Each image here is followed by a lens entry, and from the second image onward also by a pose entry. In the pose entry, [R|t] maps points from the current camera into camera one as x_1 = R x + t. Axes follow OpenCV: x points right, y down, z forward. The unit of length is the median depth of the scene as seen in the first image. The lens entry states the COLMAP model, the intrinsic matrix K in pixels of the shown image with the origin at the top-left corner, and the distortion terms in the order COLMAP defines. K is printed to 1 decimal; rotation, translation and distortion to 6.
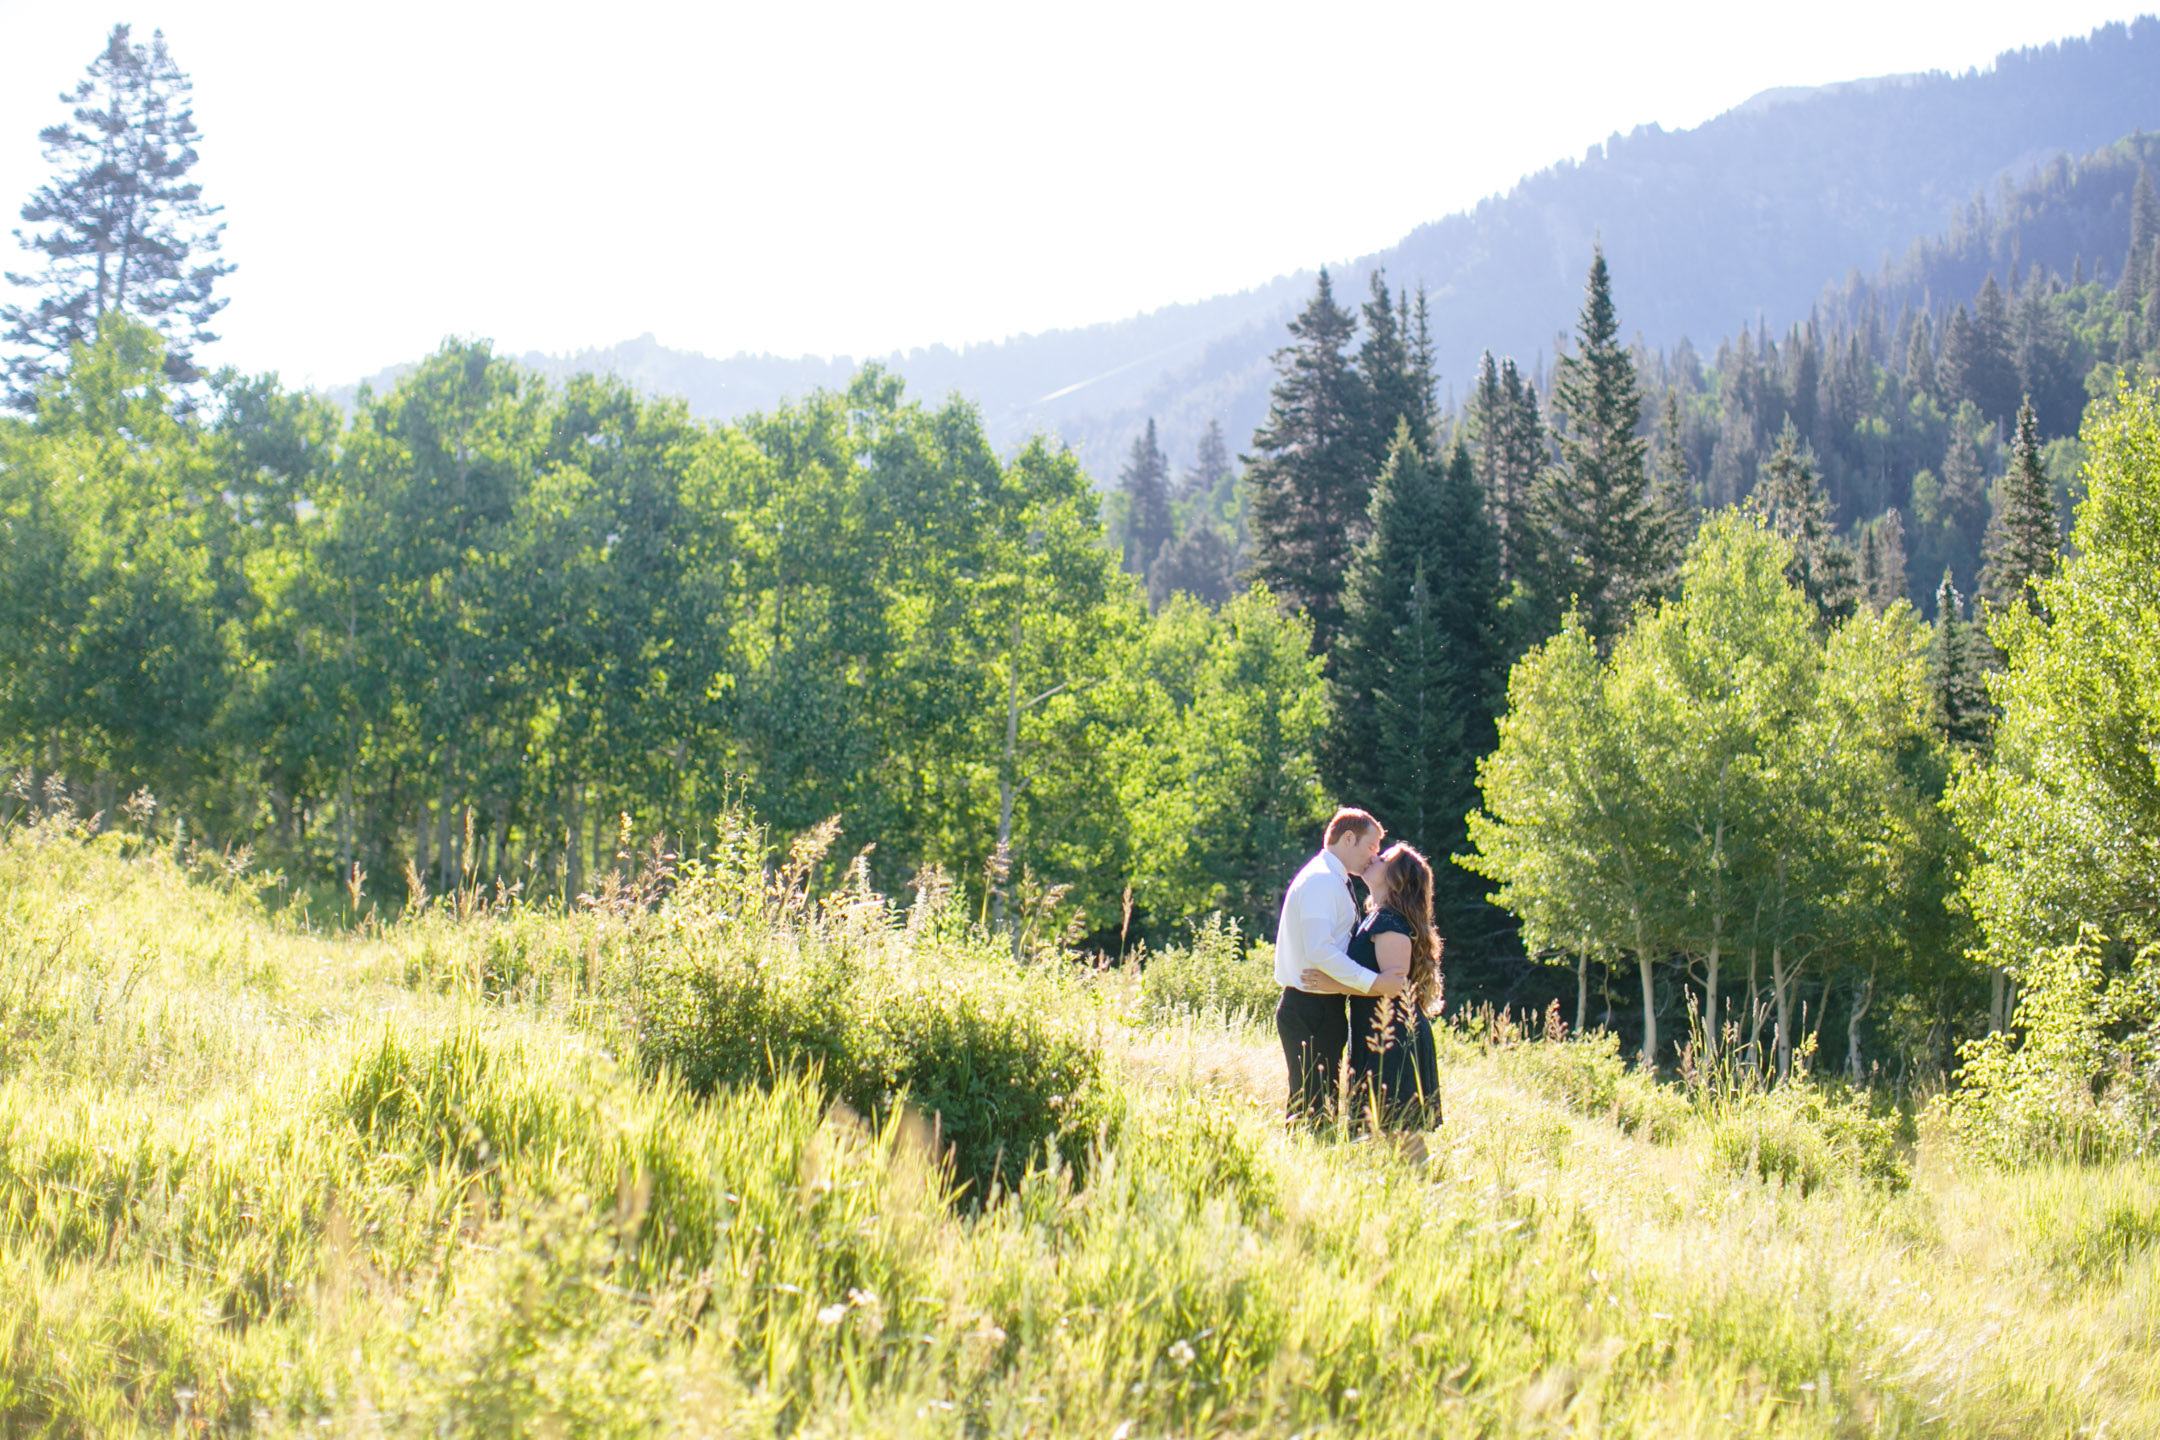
lens RADIAL K [[3512.0, 0, 1080.3], [0, 3512.0, 658.6], [0, 0, 1]] dist [-0.222201, 0.976928]
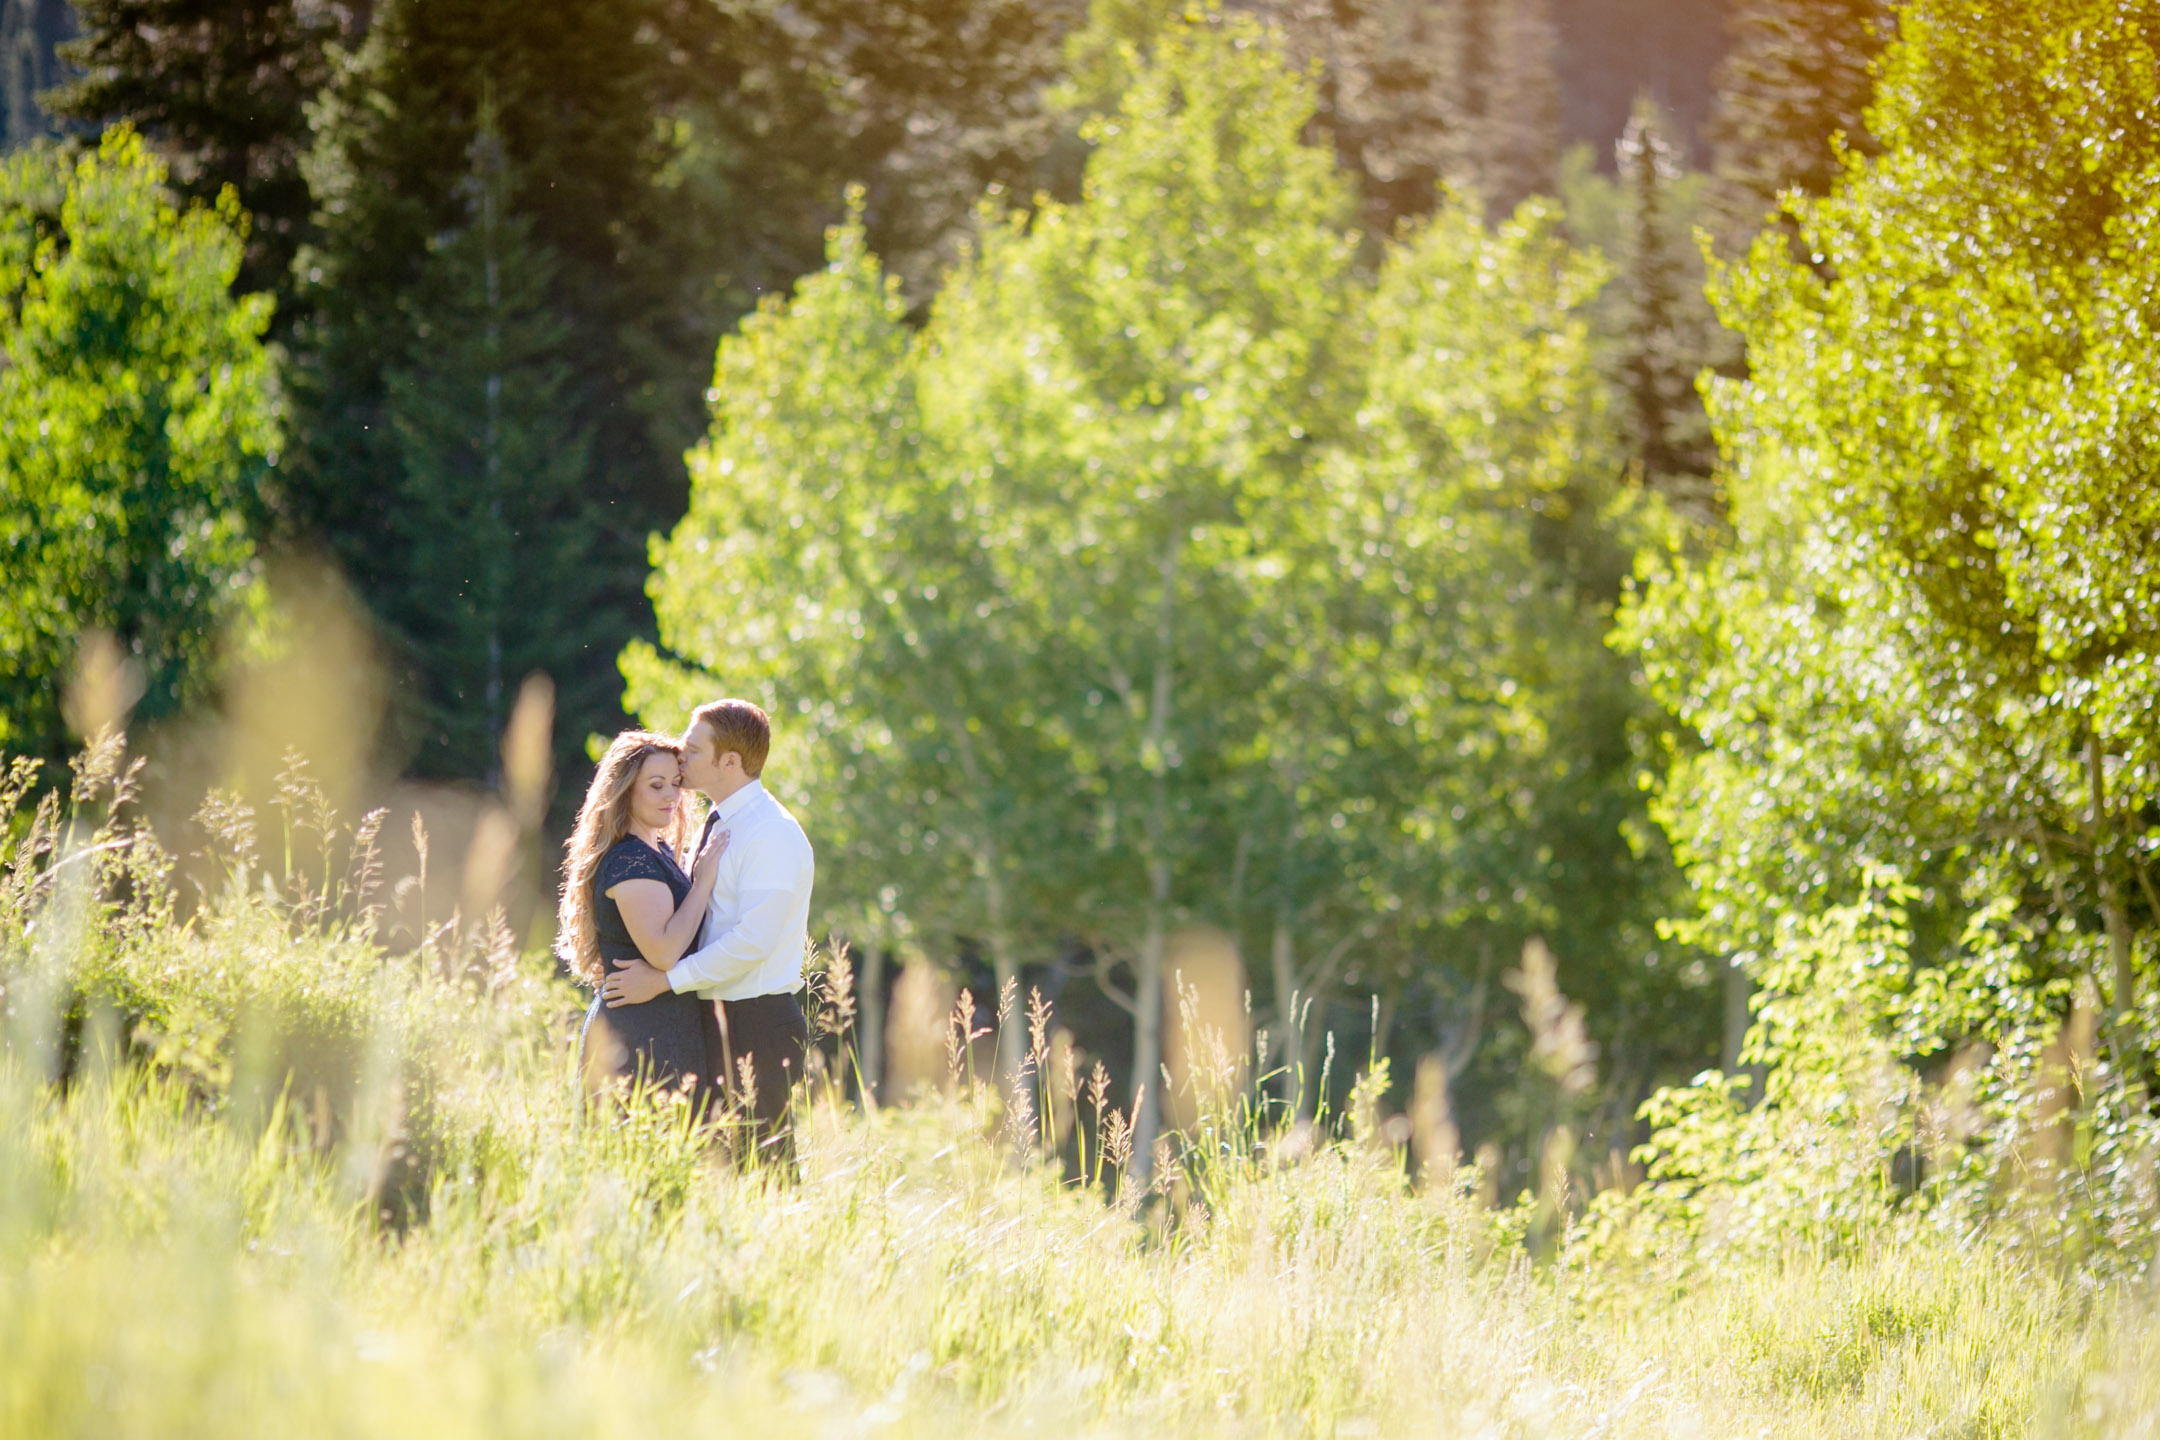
lens RADIAL K [[8270.2, 0, 1080.0], [0, 8270.2, 720.0], [0, 0, 1]] dist [0.072322, 27.682663]
pose [[0.984542, -0.010497, 0.174834, -0.025149], [0.001038, 0.998535, 0.054106, -0.007196], [-0.175146, -0.053088, 0.983110, -0.108199]]
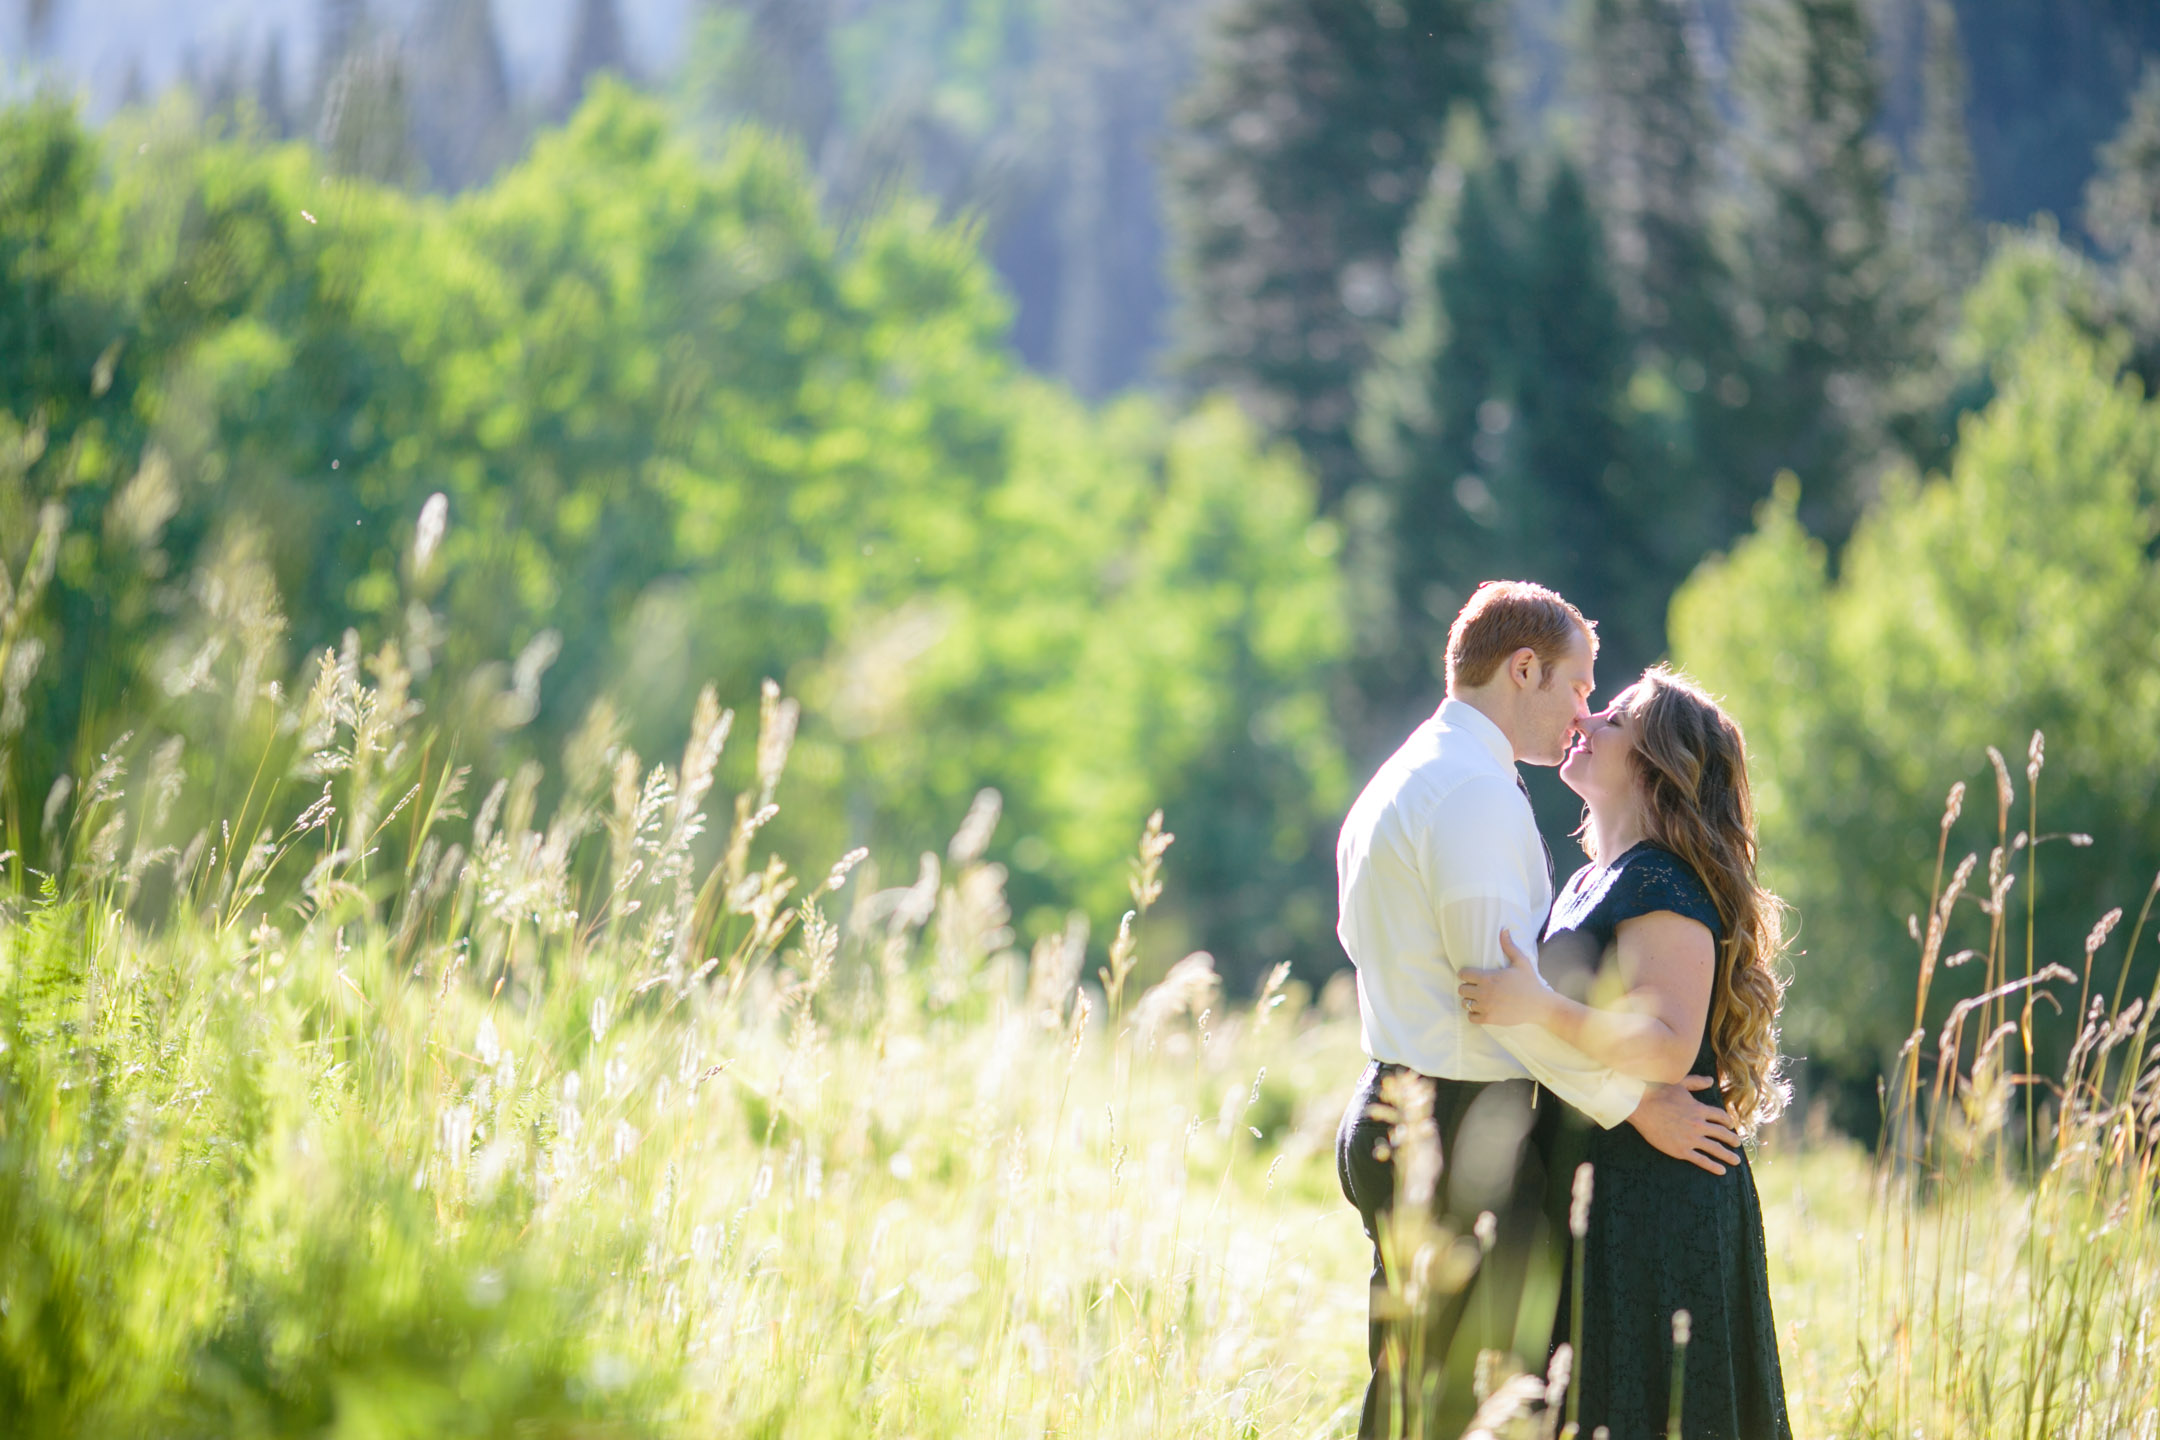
lens RADIAL K [[8270.2, 0, 1080.0], [0, 8270.2, 720.0], [0, 0, 1]] dist [0.072322, 27.682663]
pose [[0.998166, -0.021830, 0.056464, -0.076840], [0.019567, 0.998995, 0.040325, -0.039578], [-0.057287, -0.039146, 0.997590, -0.528485]]
